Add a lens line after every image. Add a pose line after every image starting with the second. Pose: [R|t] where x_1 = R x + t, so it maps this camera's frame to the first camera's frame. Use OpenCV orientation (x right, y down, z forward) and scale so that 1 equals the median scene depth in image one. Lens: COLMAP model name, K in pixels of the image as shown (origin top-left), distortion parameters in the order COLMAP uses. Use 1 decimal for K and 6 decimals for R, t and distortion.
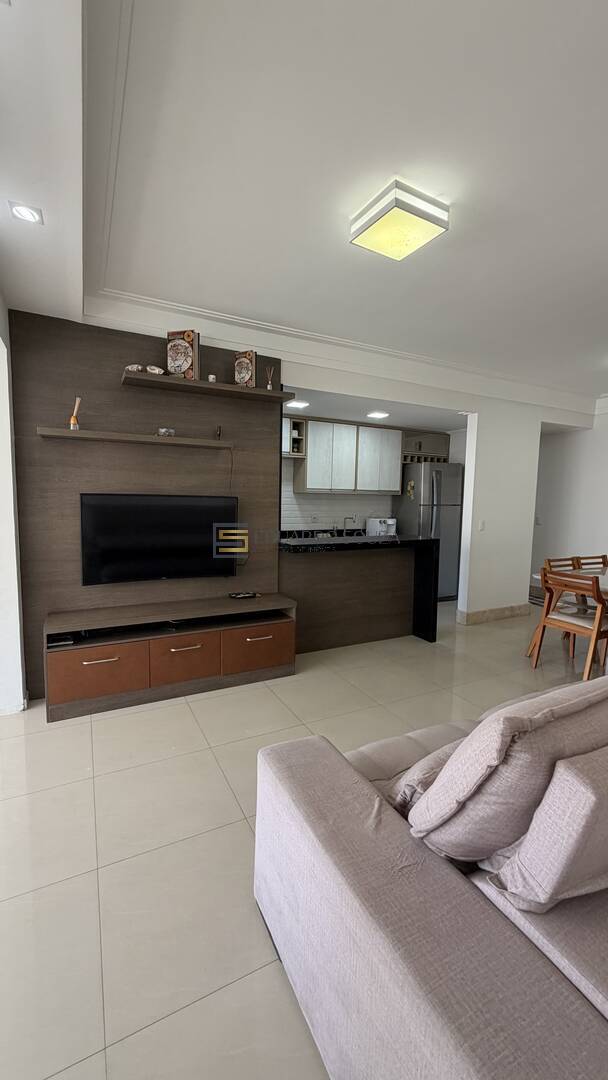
lens RADIAL K [[430.5, 0, 304.0], [0, 430.5, 540.0], [0, 0, 1]] dist [0.002294, 0.000123]
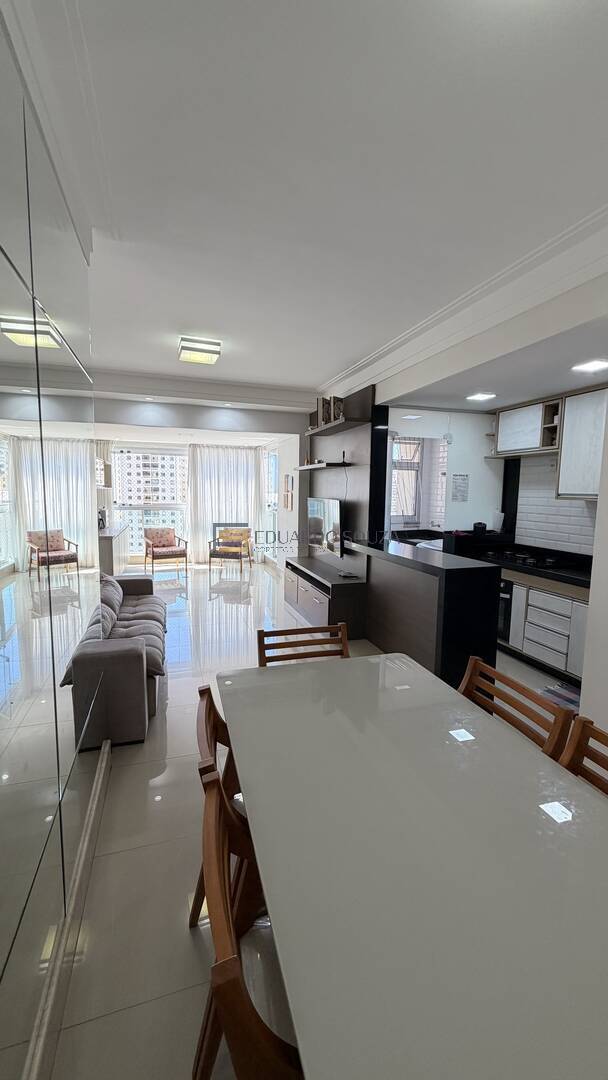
lens RADIAL K [[430.5, 0, 304.0], [0, 430.5, 540.0], [0, 0, 1]] dist [0.002294, 0.000123]
pose [[-0.165738, 0.093839, -0.981695, 0.727784], [-0.117679, 0.986468, 0.114163, -0.069608], [0.979123, 0.134446, -0.152453, 0.647486]]
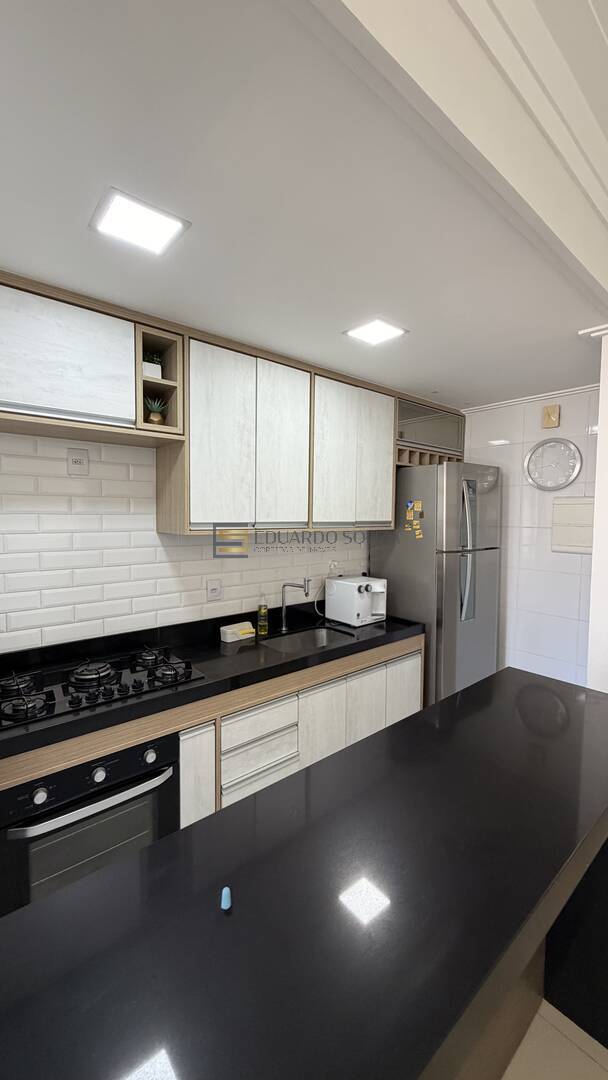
lens RADIAL K [[430.5, 0, 304.0], [0, 430.5, 540.0], [0, 0, 1]] dist [0.002294, 0.000123]
pose [[0.974395, -0.024774, 0.223474, 0.016782], [0.033430, 0.998827, -0.035033, -0.082083], [-0.222344, 0.041607, 0.974080, 0.567790]]
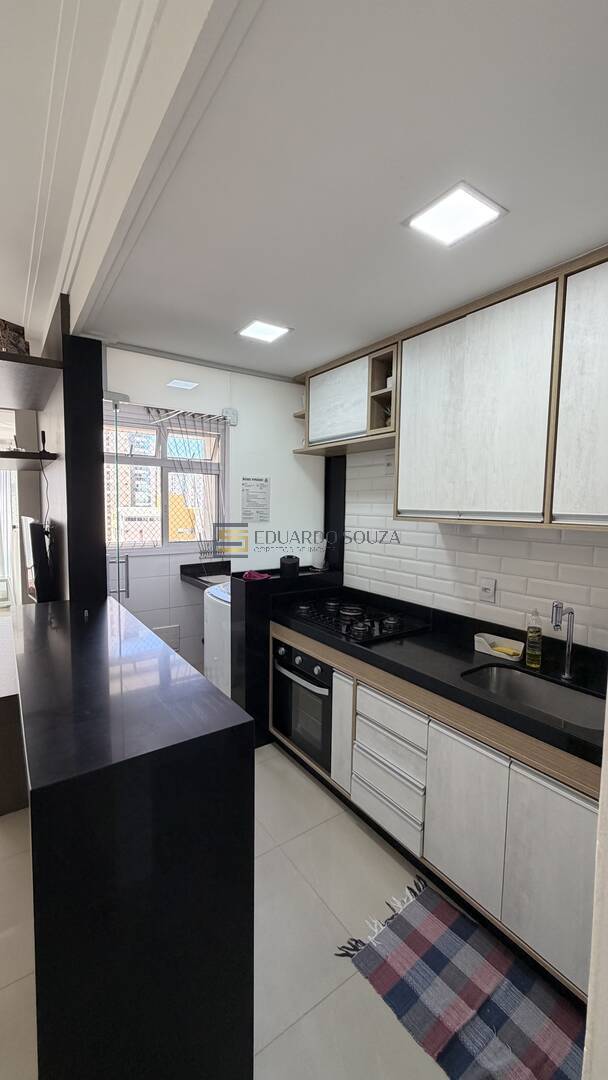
lens RADIAL K [[430.5, 0, 304.0], [0, 430.5, 540.0], [0, 0, 1]] dist [0.002294, 0.000123]
pose [[0.134446, 0.062757, -0.988932, 0.368977], [-0.114728, 0.992267, 0.047371, -0.092666], [0.984257, 0.107090, 0.140607, 0.788886]]
